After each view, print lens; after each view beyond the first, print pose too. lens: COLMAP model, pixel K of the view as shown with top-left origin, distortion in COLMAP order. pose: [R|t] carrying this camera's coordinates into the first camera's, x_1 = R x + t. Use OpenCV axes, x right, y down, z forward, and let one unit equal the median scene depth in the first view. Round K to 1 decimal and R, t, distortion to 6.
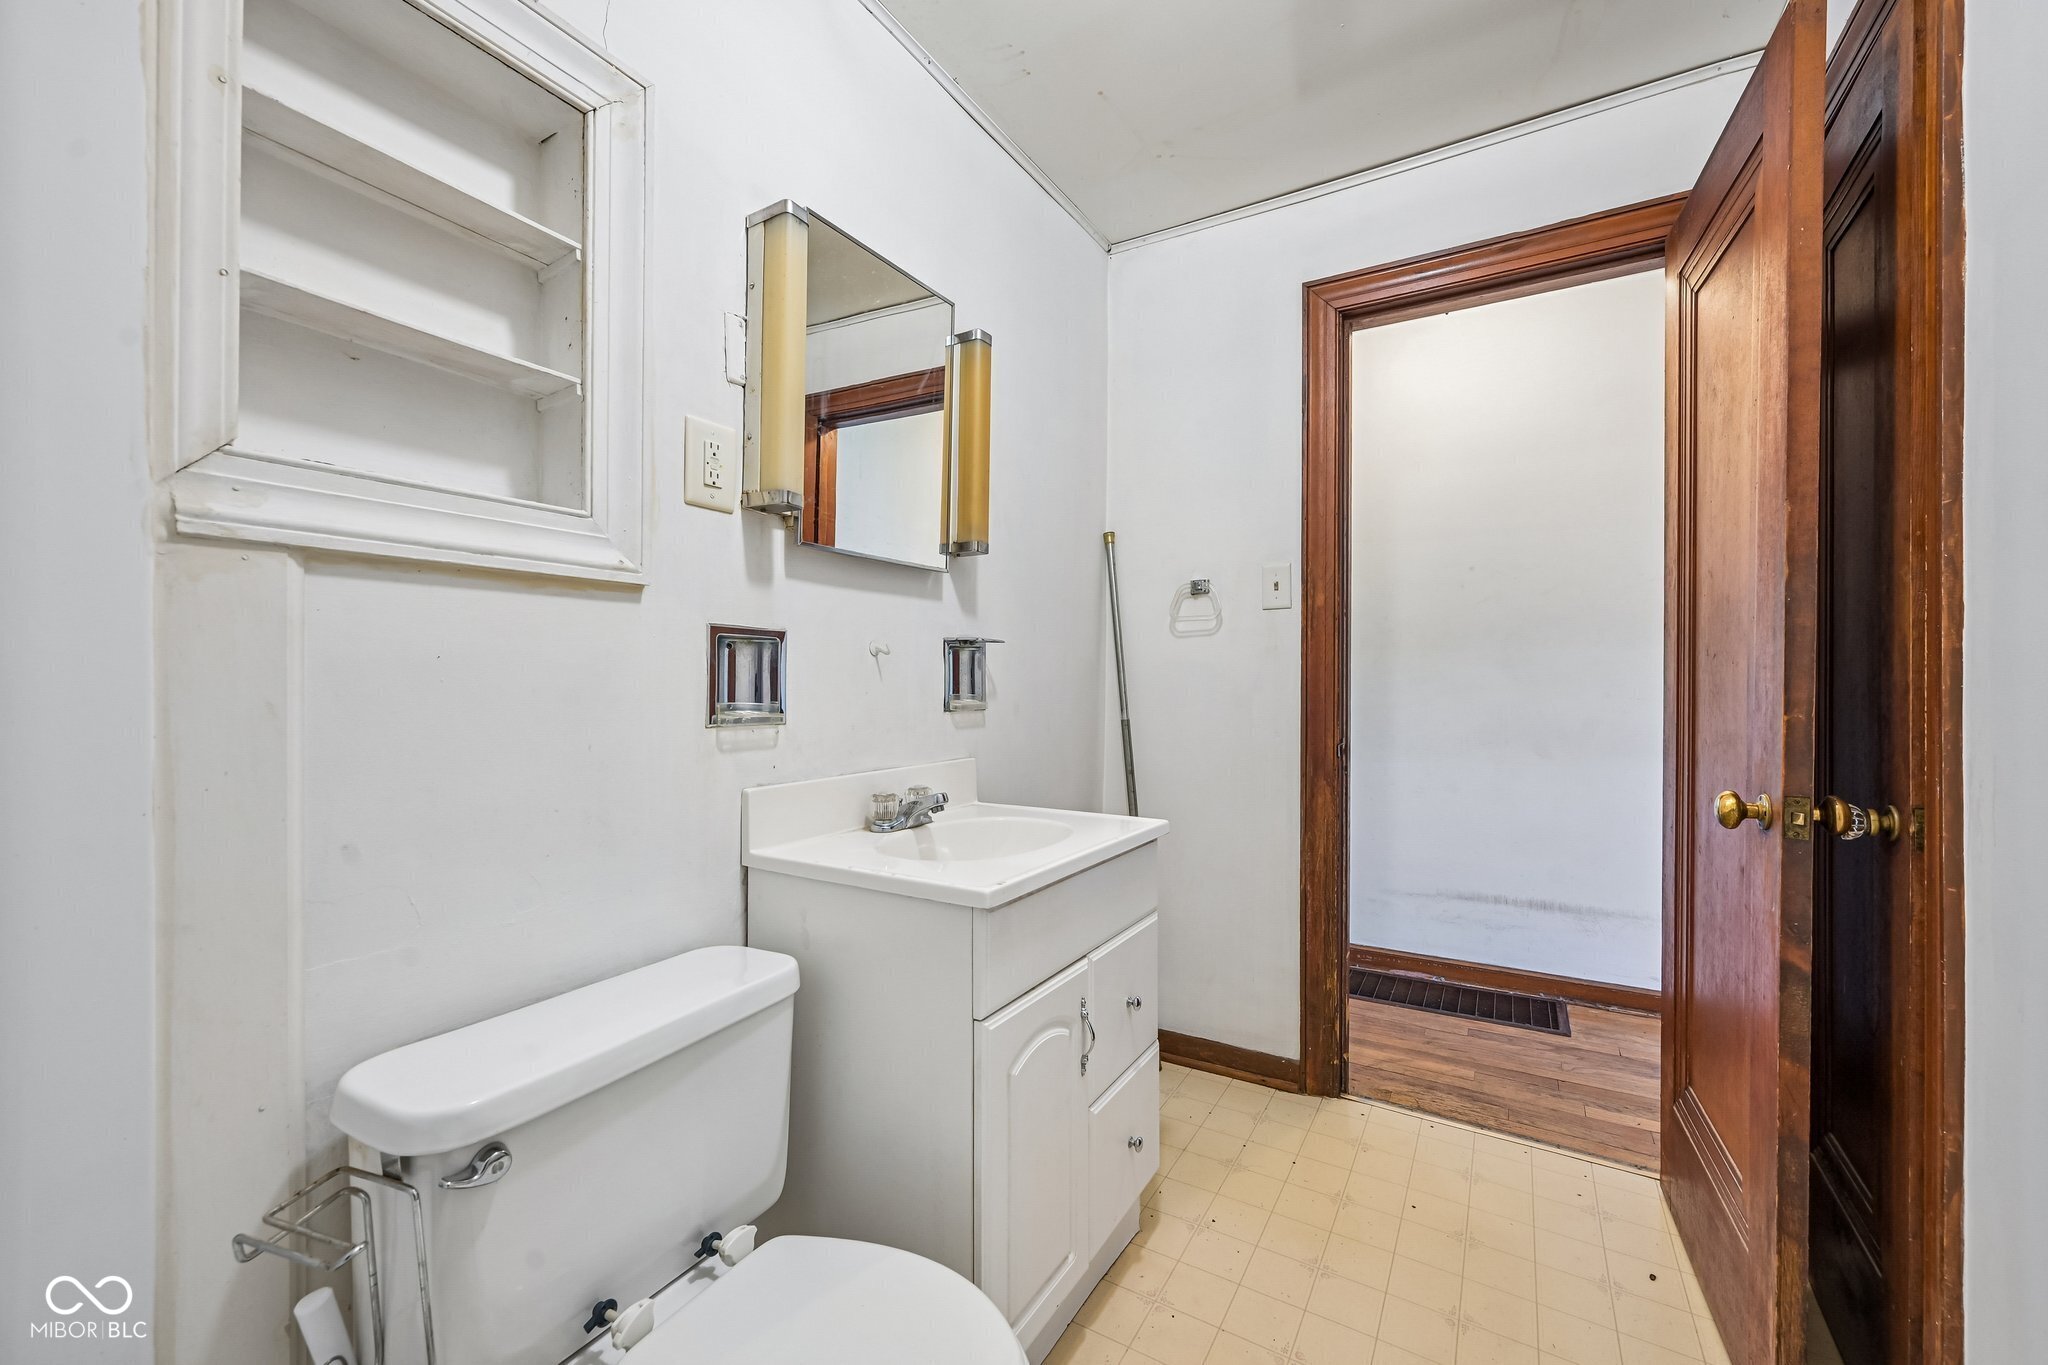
lens RADIAL K [[813.2, 0, 1021.7], [0, 813.2, 680.2], [0, 0, 1]] dist [-0.000282, 0.000081]
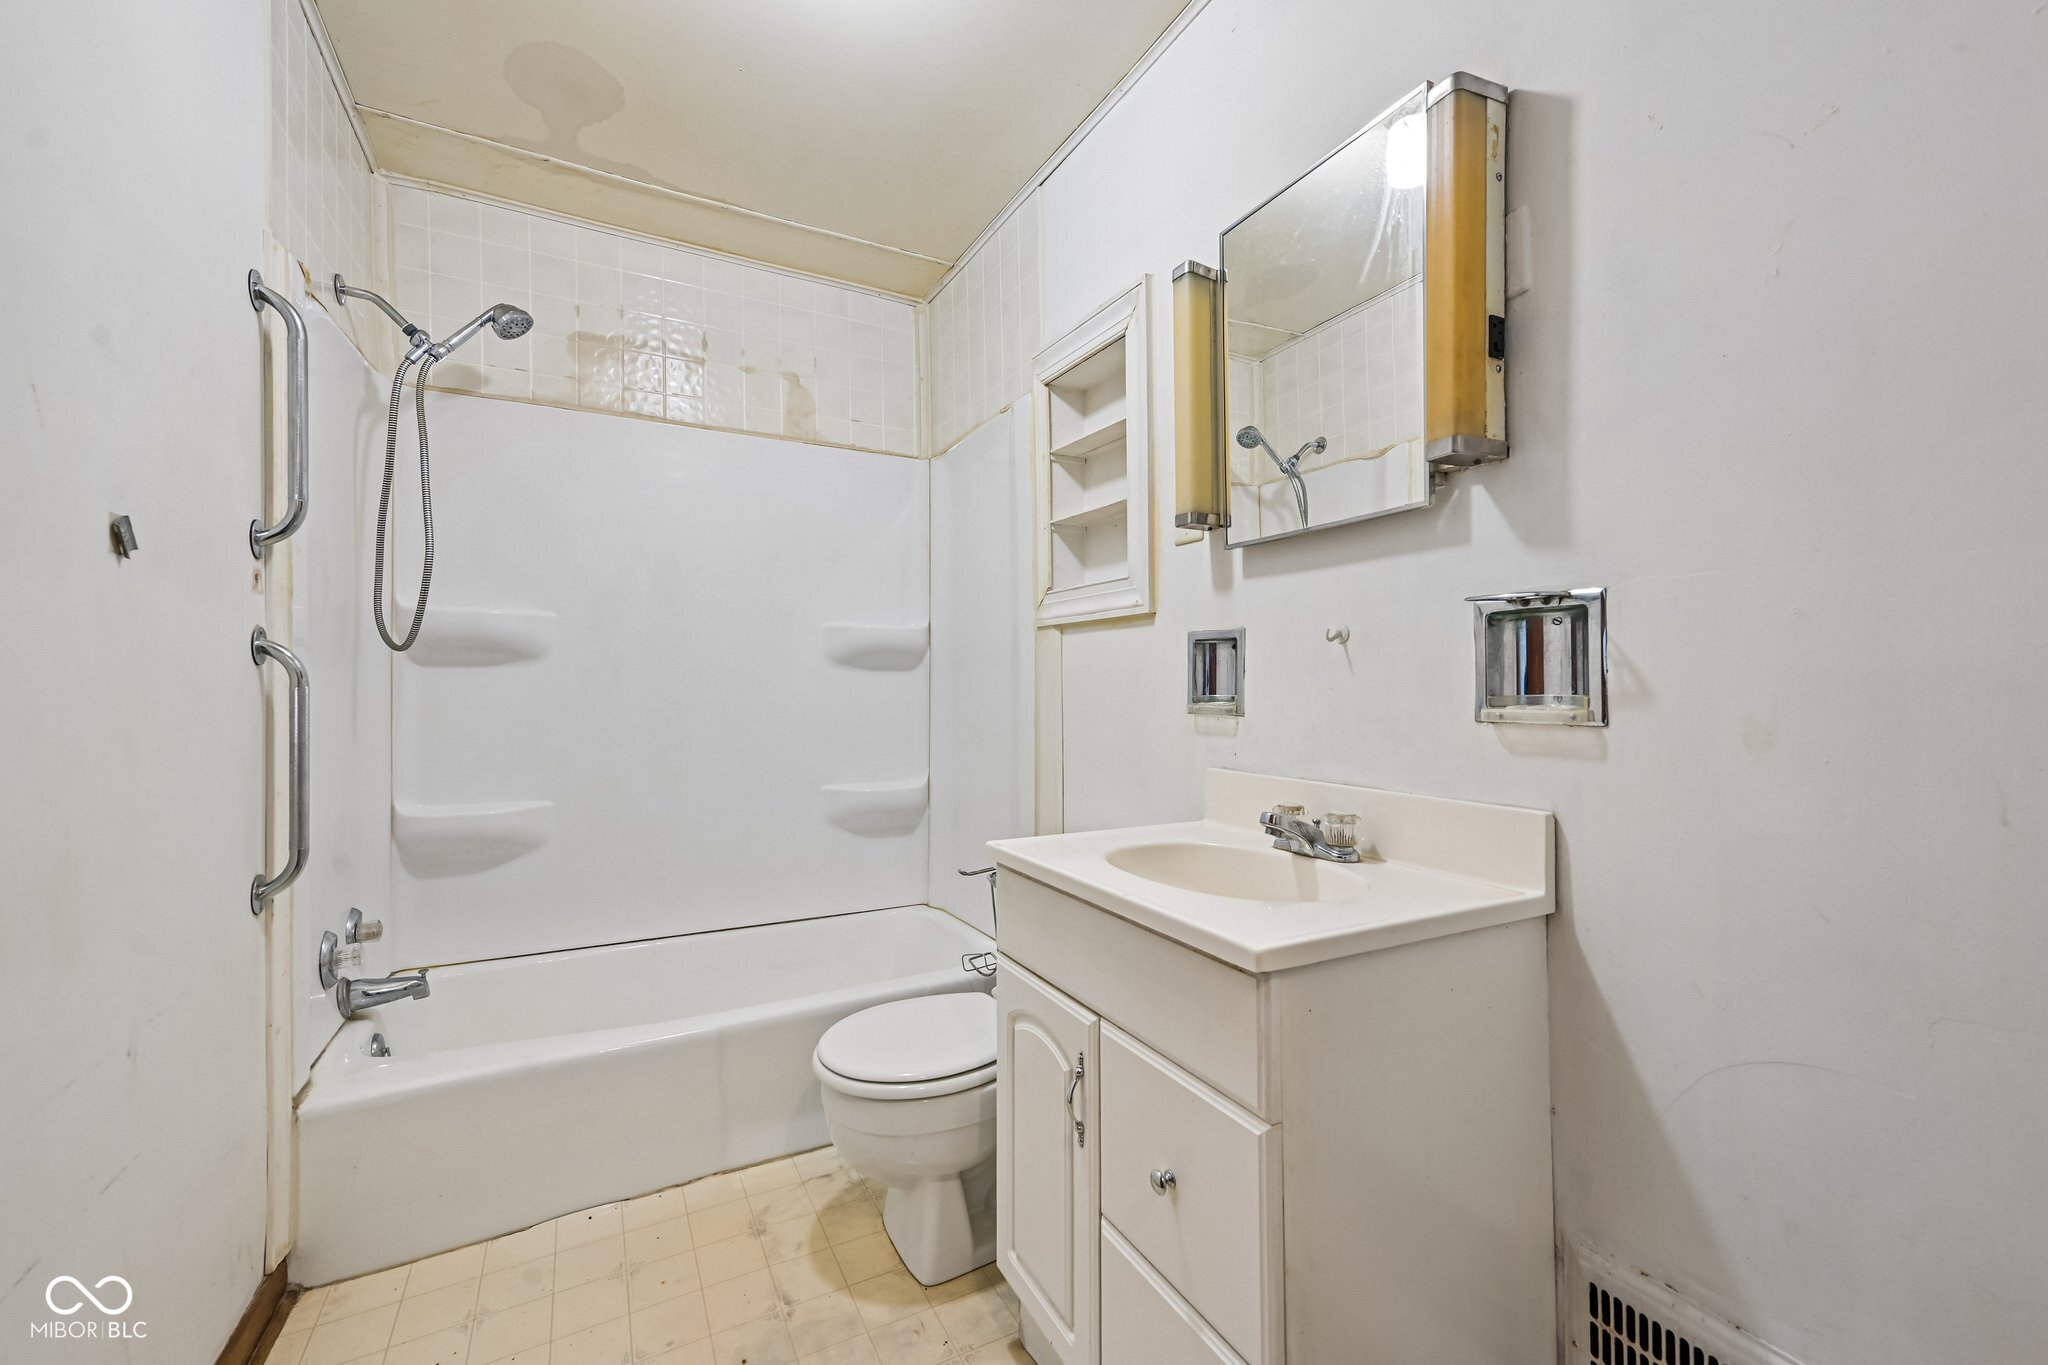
lens RADIAL K [[813.2, 0, 1021.7], [0, 813.2, 680.2], [0, 0, 1]] dist [-0.000282, 0.000081]
pose [[-0.511233, 0.000011, -0.859442, 0.795100], [0.006982, 0.999967, -0.004140, 0.009257], [0.859414, -0.008117, -0.511217, 1.326317]]
